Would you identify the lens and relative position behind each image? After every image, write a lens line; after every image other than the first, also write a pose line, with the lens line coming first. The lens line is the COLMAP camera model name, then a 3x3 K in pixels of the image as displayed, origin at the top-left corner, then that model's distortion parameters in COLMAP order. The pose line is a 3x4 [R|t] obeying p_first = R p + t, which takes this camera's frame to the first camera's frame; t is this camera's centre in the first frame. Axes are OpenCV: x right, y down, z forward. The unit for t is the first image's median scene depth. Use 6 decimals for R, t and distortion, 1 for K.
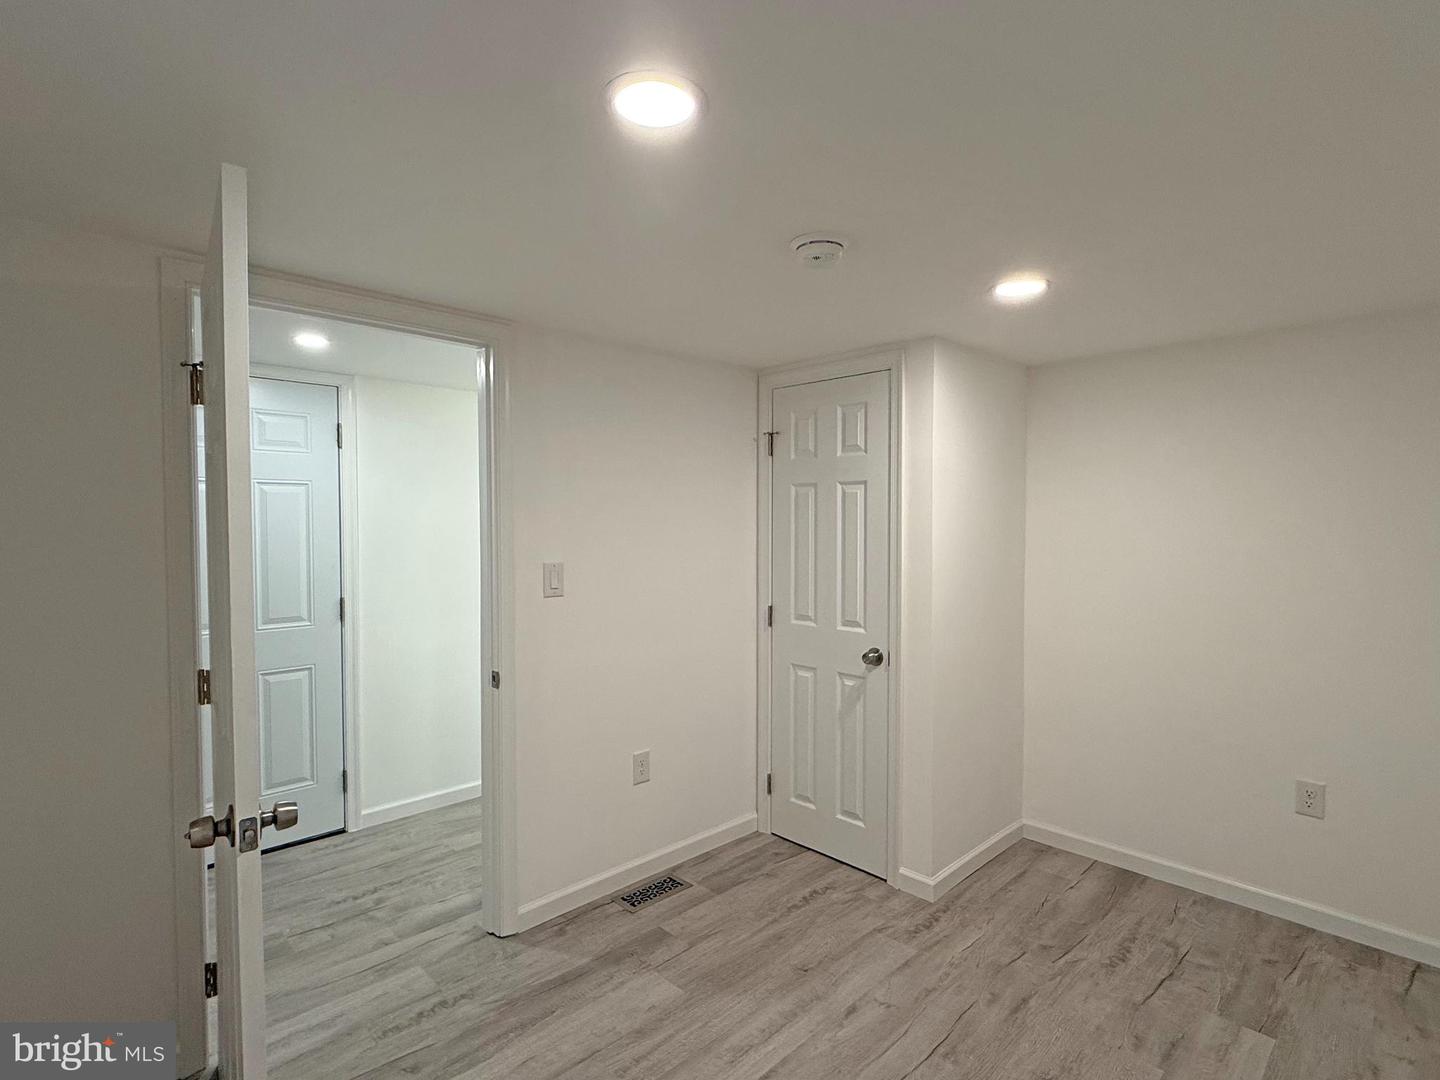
lens RADIAL K [[726.4, 0, 723.1], [0, 726.4, 549.1], [0, 0, 1]] dist [-0.000603, 0.000006]
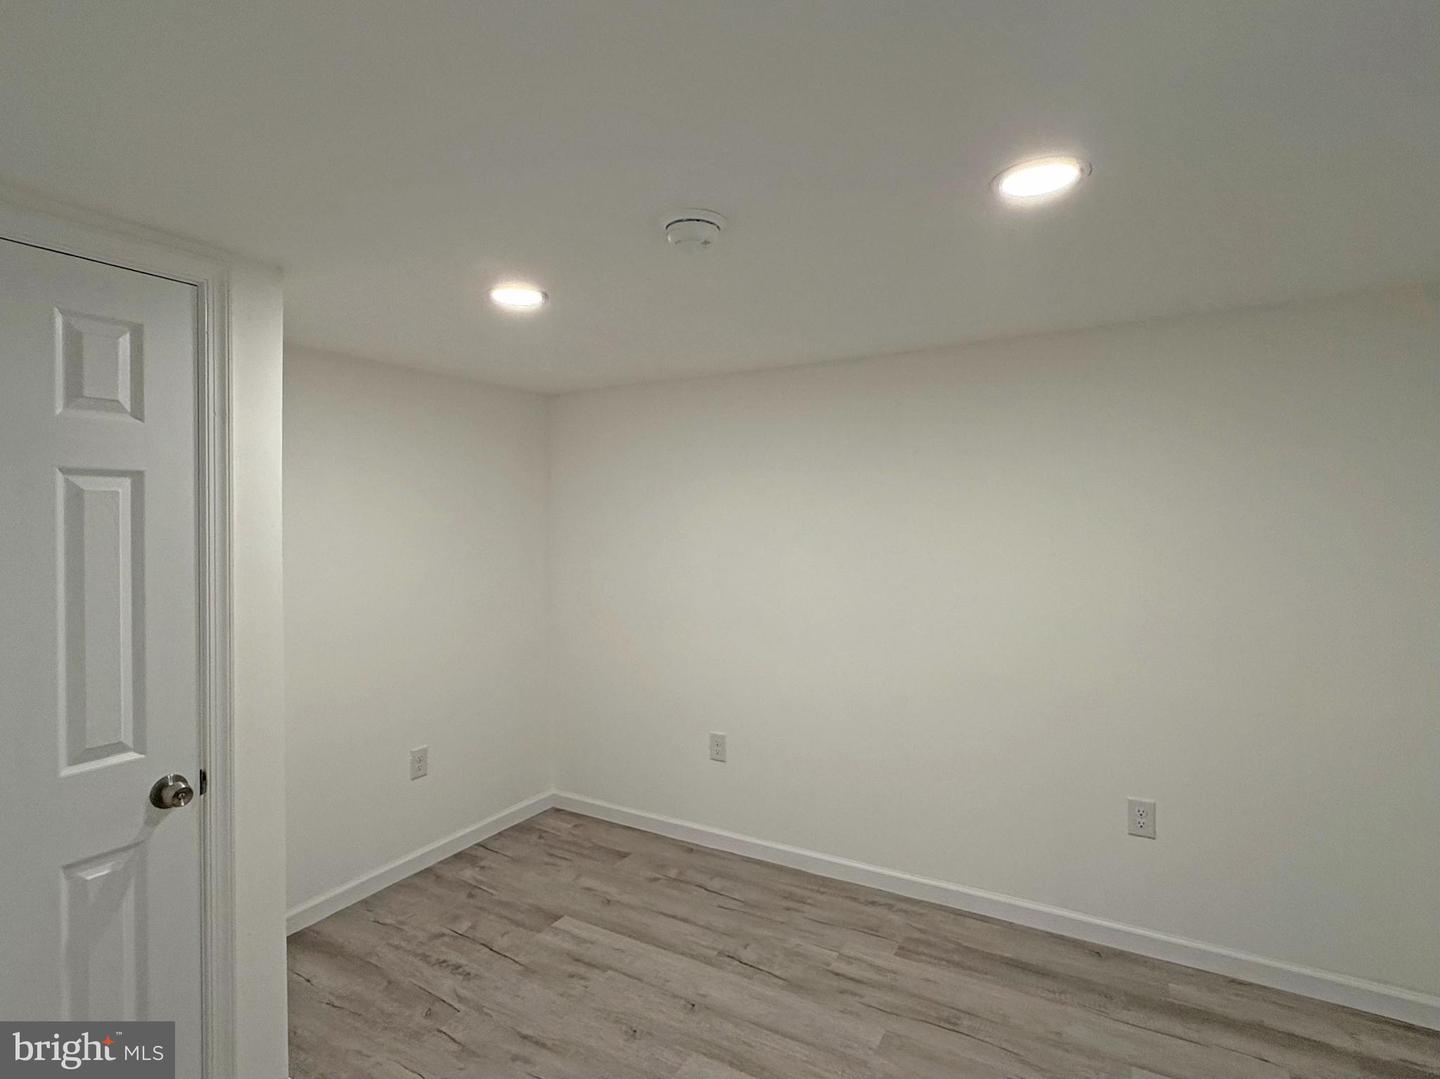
lens RADIAL K [[726.4, 0, 736.4], [0, 726.4, 513.3], [0, 0, 1]] dist [-0.000603, 0.000006]
pose [[-0.285603, 0.004013, 0.958340, -0.477226], [0.039602, 0.999187, 0.007618, -0.053812], [-0.957530, 0.040128, -0.285529, 0.794652]]
